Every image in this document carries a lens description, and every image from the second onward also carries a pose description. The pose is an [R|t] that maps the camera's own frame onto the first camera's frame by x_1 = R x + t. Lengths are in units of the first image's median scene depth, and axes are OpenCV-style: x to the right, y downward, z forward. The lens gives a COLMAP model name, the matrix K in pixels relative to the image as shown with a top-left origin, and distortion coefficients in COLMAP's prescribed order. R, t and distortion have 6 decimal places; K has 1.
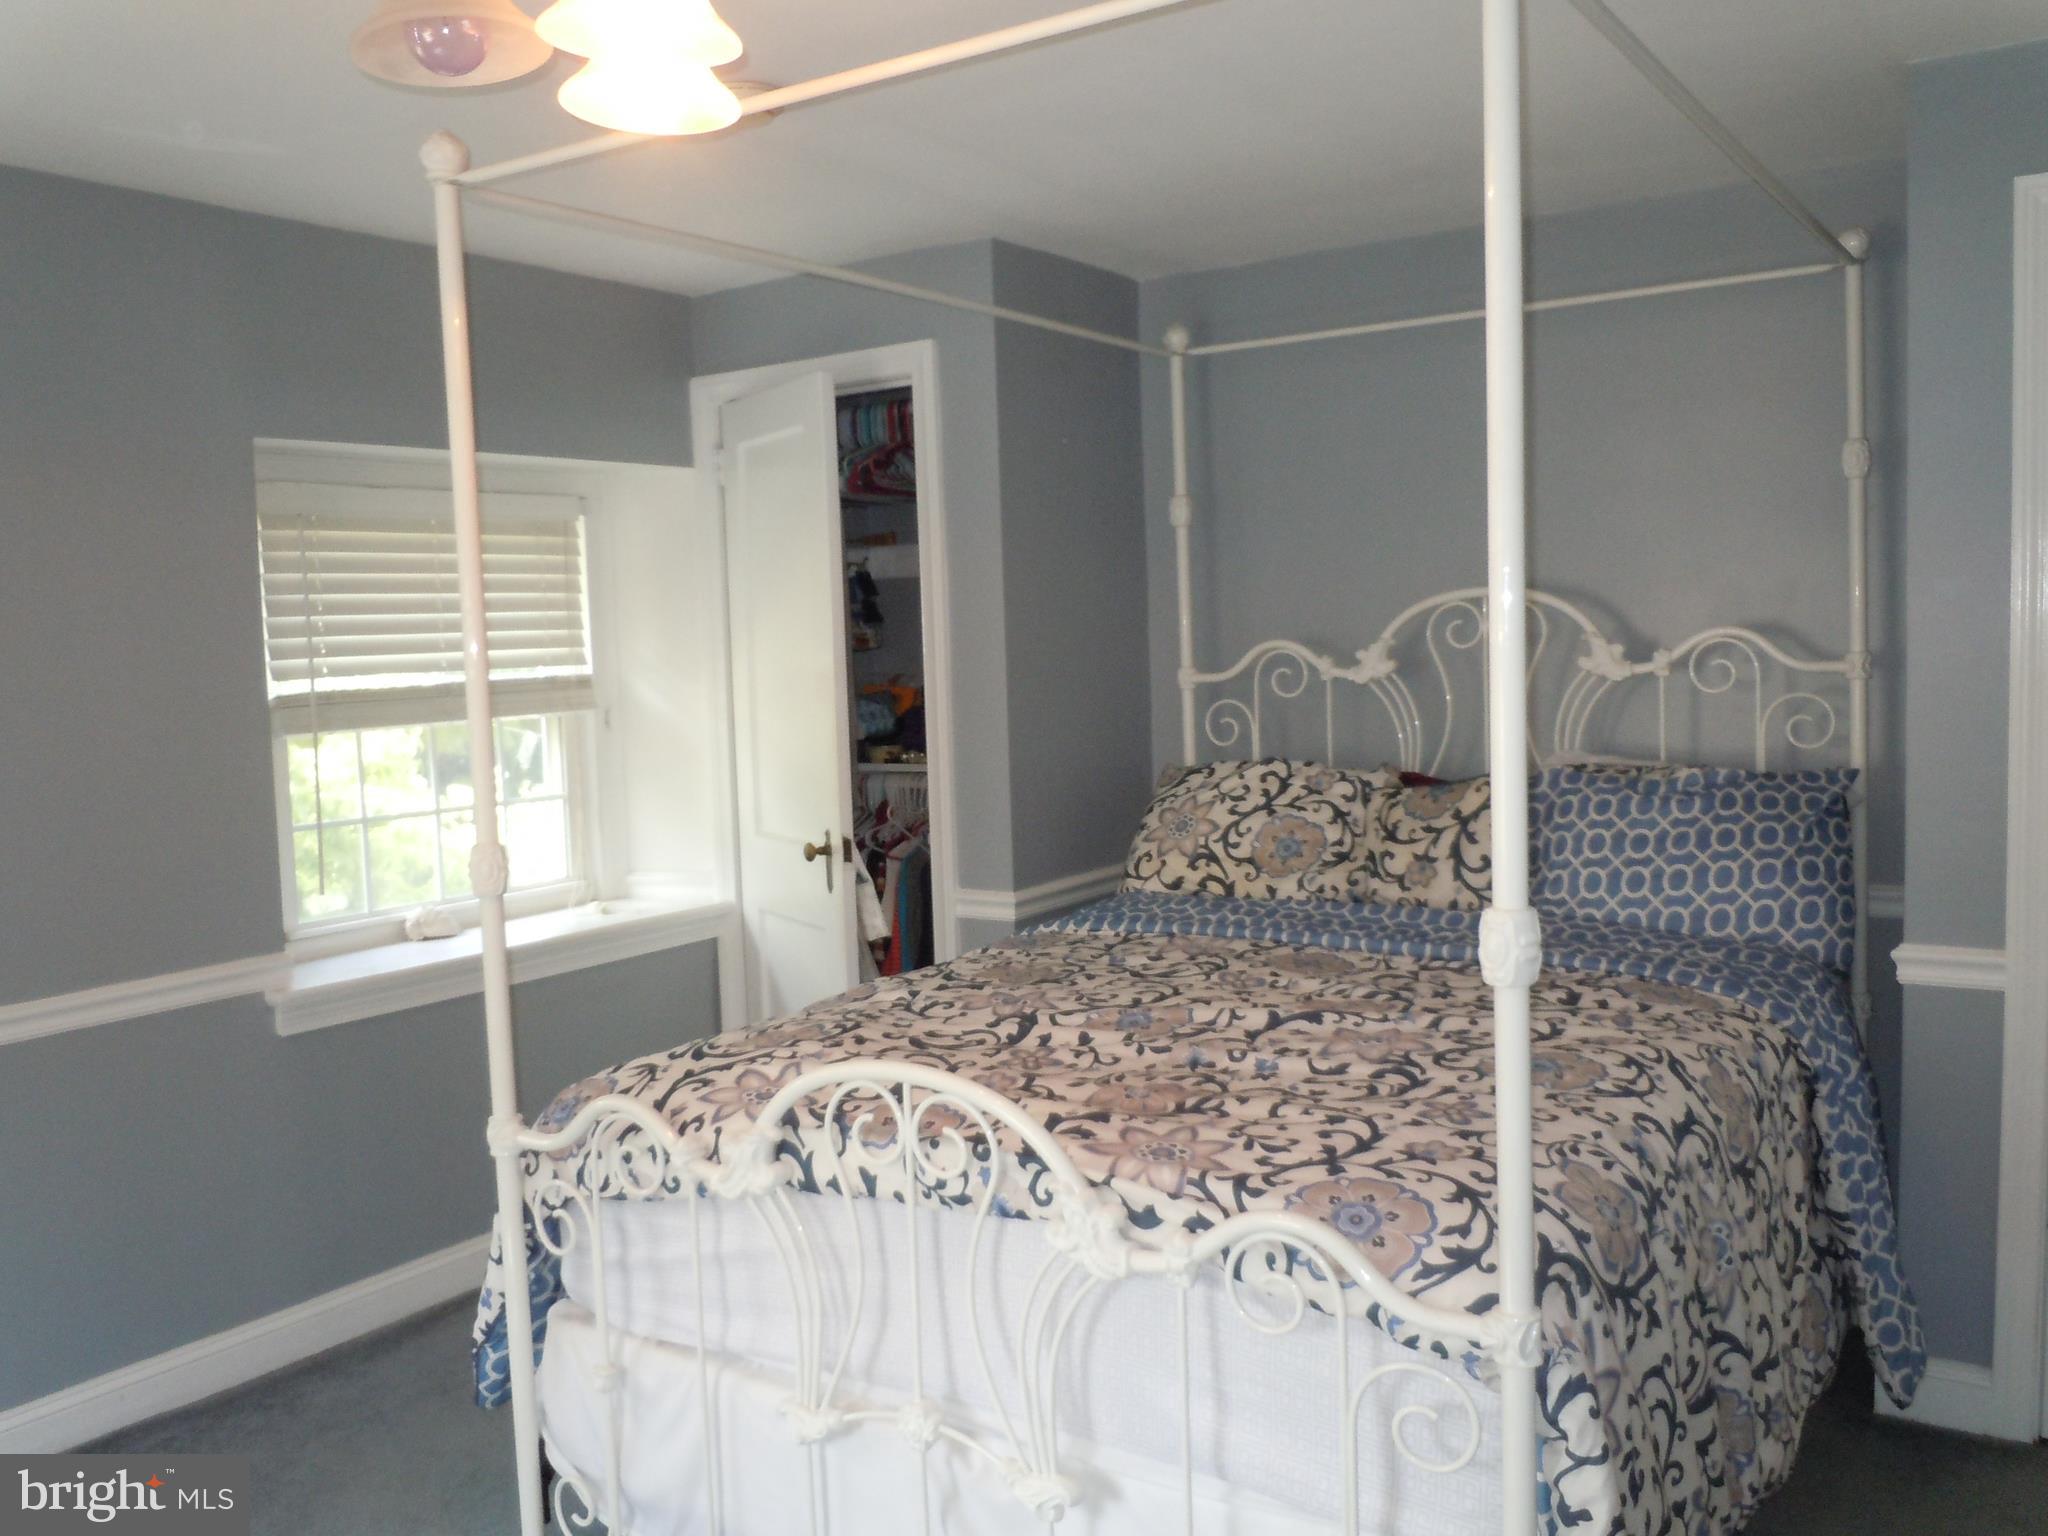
lens RADIAL K [[1716.2, 0, 1035.8], [0, 1716.2, 775.8], [0, 0, 1]] dist [0.019668, -0.074501]
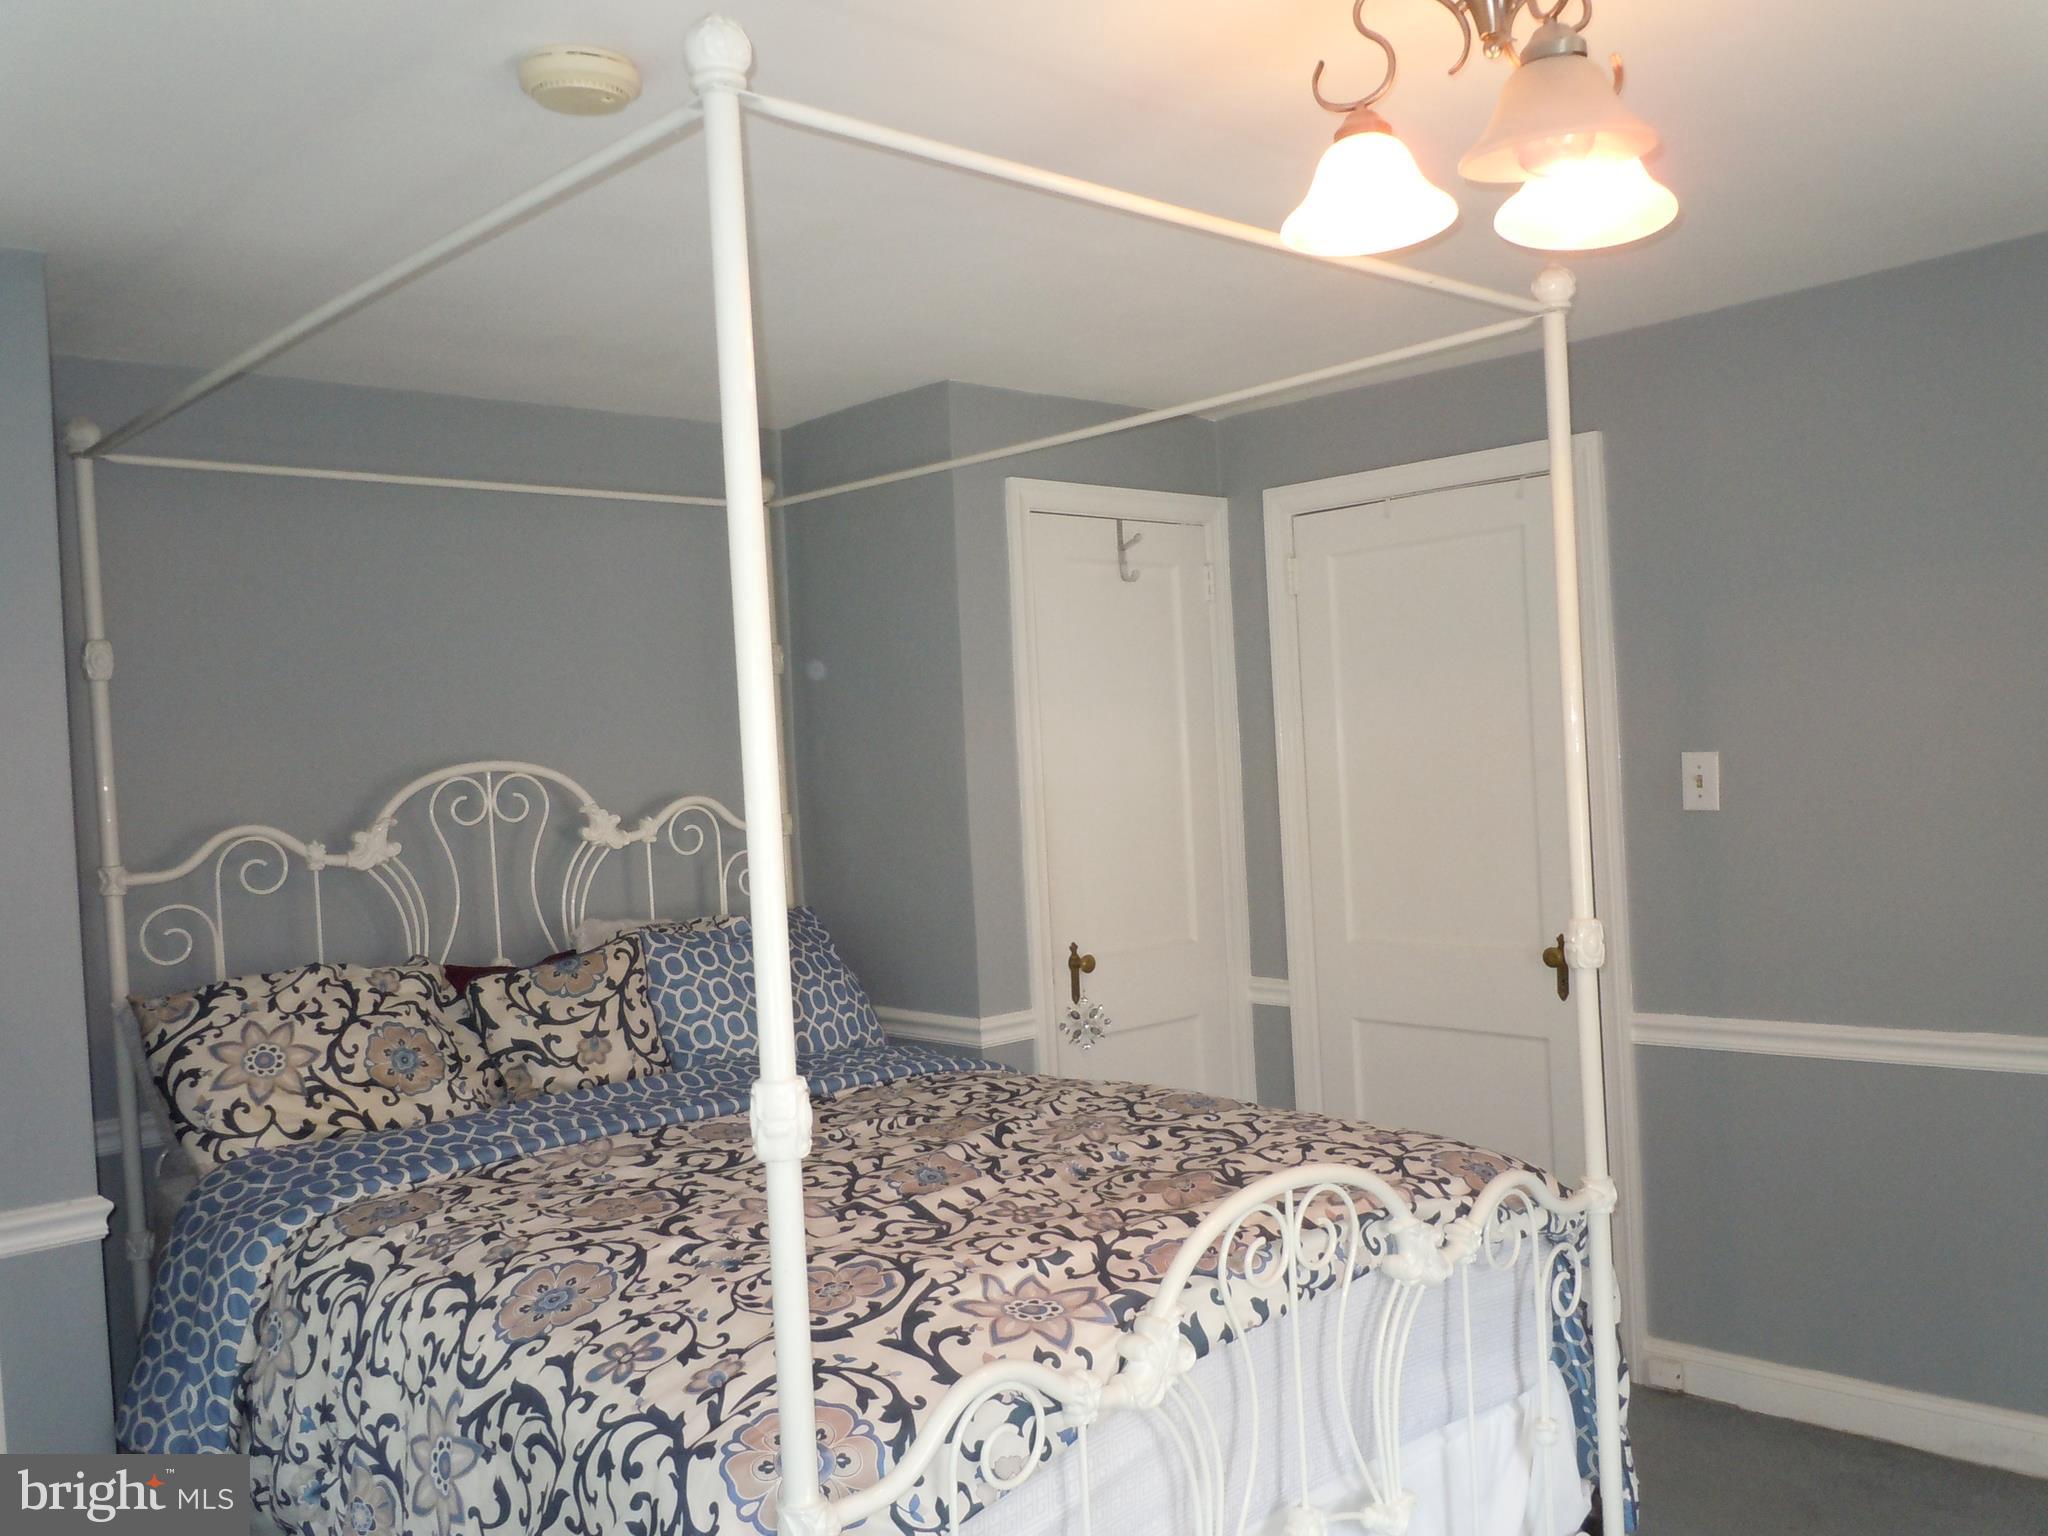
lens RADIAL K [[1716.2, 0, 1034.0], [0, 1716.2, 759.8], [0, 0, 1]] dist [0.019668, -0.074501]
pose [[0.241695, 0.015246, 0.970232, -0.638897], [0.125260, 0.991021, -0.046776, -0.028080], [-0.962234, 0.132837, 0.237615, 0.493960]]
